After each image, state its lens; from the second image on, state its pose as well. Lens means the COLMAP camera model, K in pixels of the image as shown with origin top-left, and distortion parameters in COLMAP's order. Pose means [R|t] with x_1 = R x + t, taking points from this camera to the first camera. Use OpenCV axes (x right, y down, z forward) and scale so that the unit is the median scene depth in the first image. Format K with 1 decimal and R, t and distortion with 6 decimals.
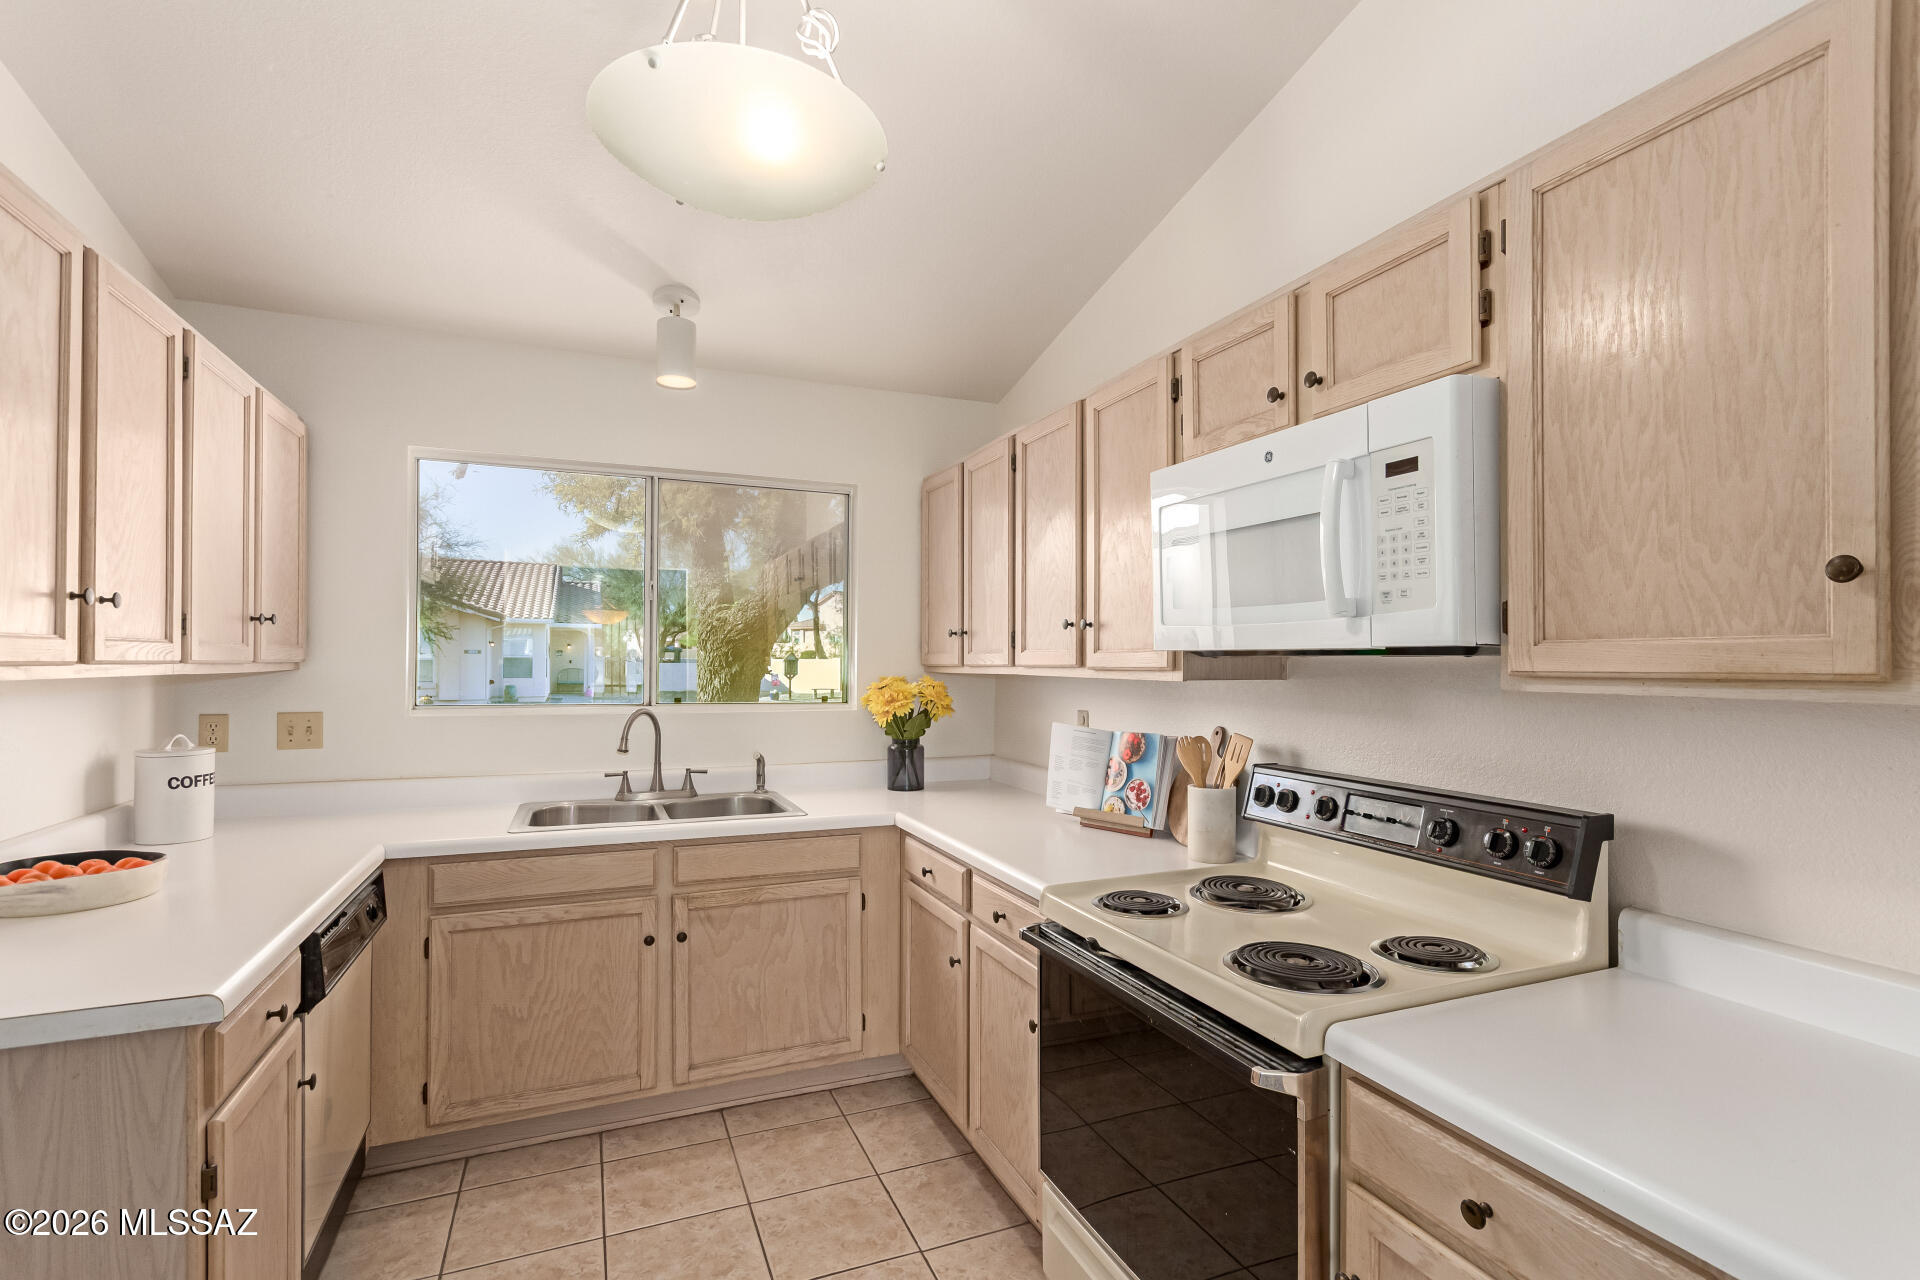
lens RADIAL K [[896.4, 0, 958.9], [0, 896.4, 650.4], [0, 0, 1]] dist [-0.001319, -0.000029]
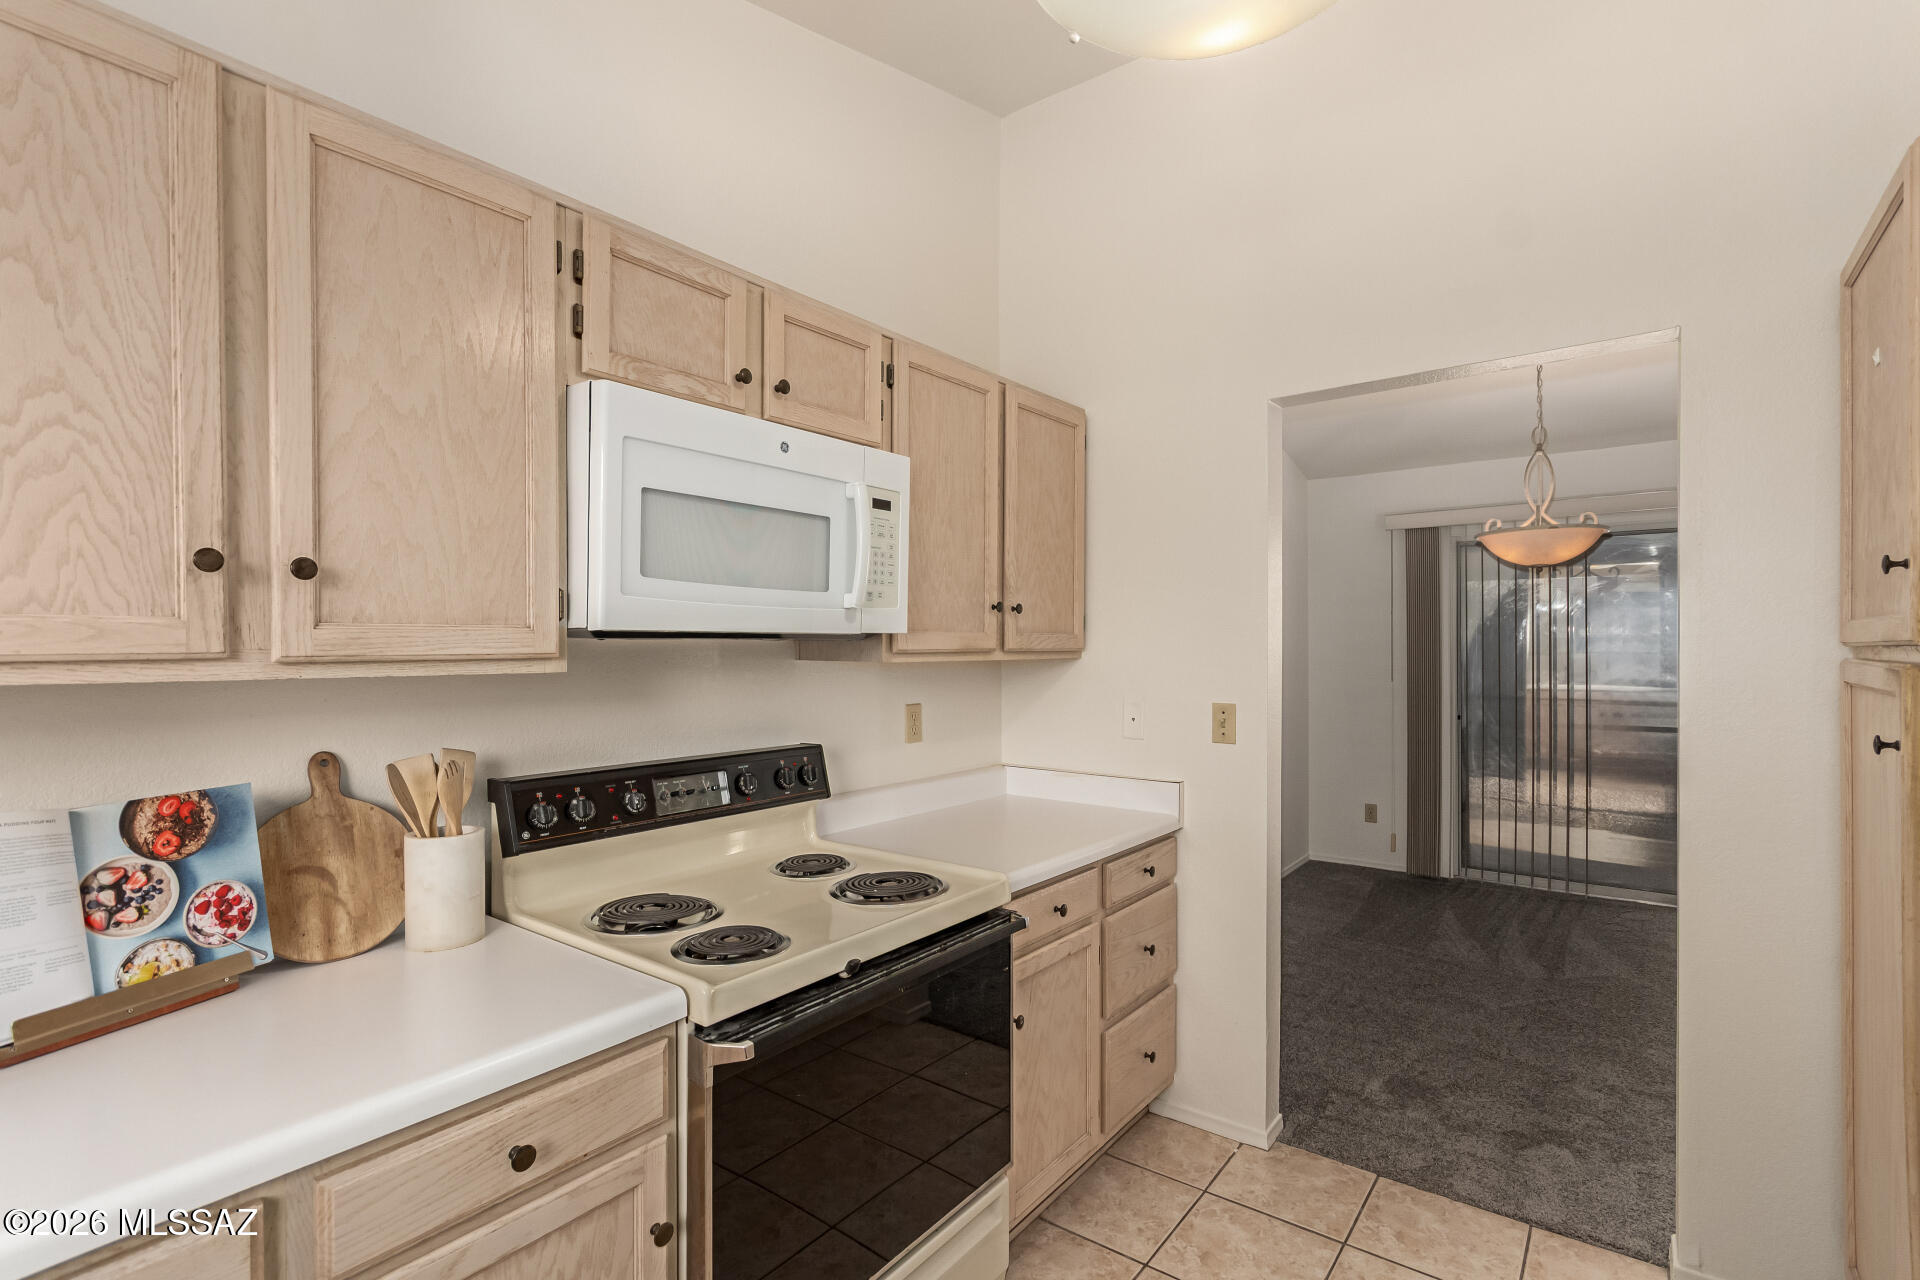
lens RADIAL K [[896.4, 0, 957.6], [0, 896.4, 643.6], [0, 0, 1]] dist [-0.001319, -0.000029]
pose [[-0.498420, 0.004472, 0.866924, -0.625083], [-0.006379, 0.999941, -0.008826, 0.019021], [-0.866912, -0.009929, -0.498362, 1.287622]]
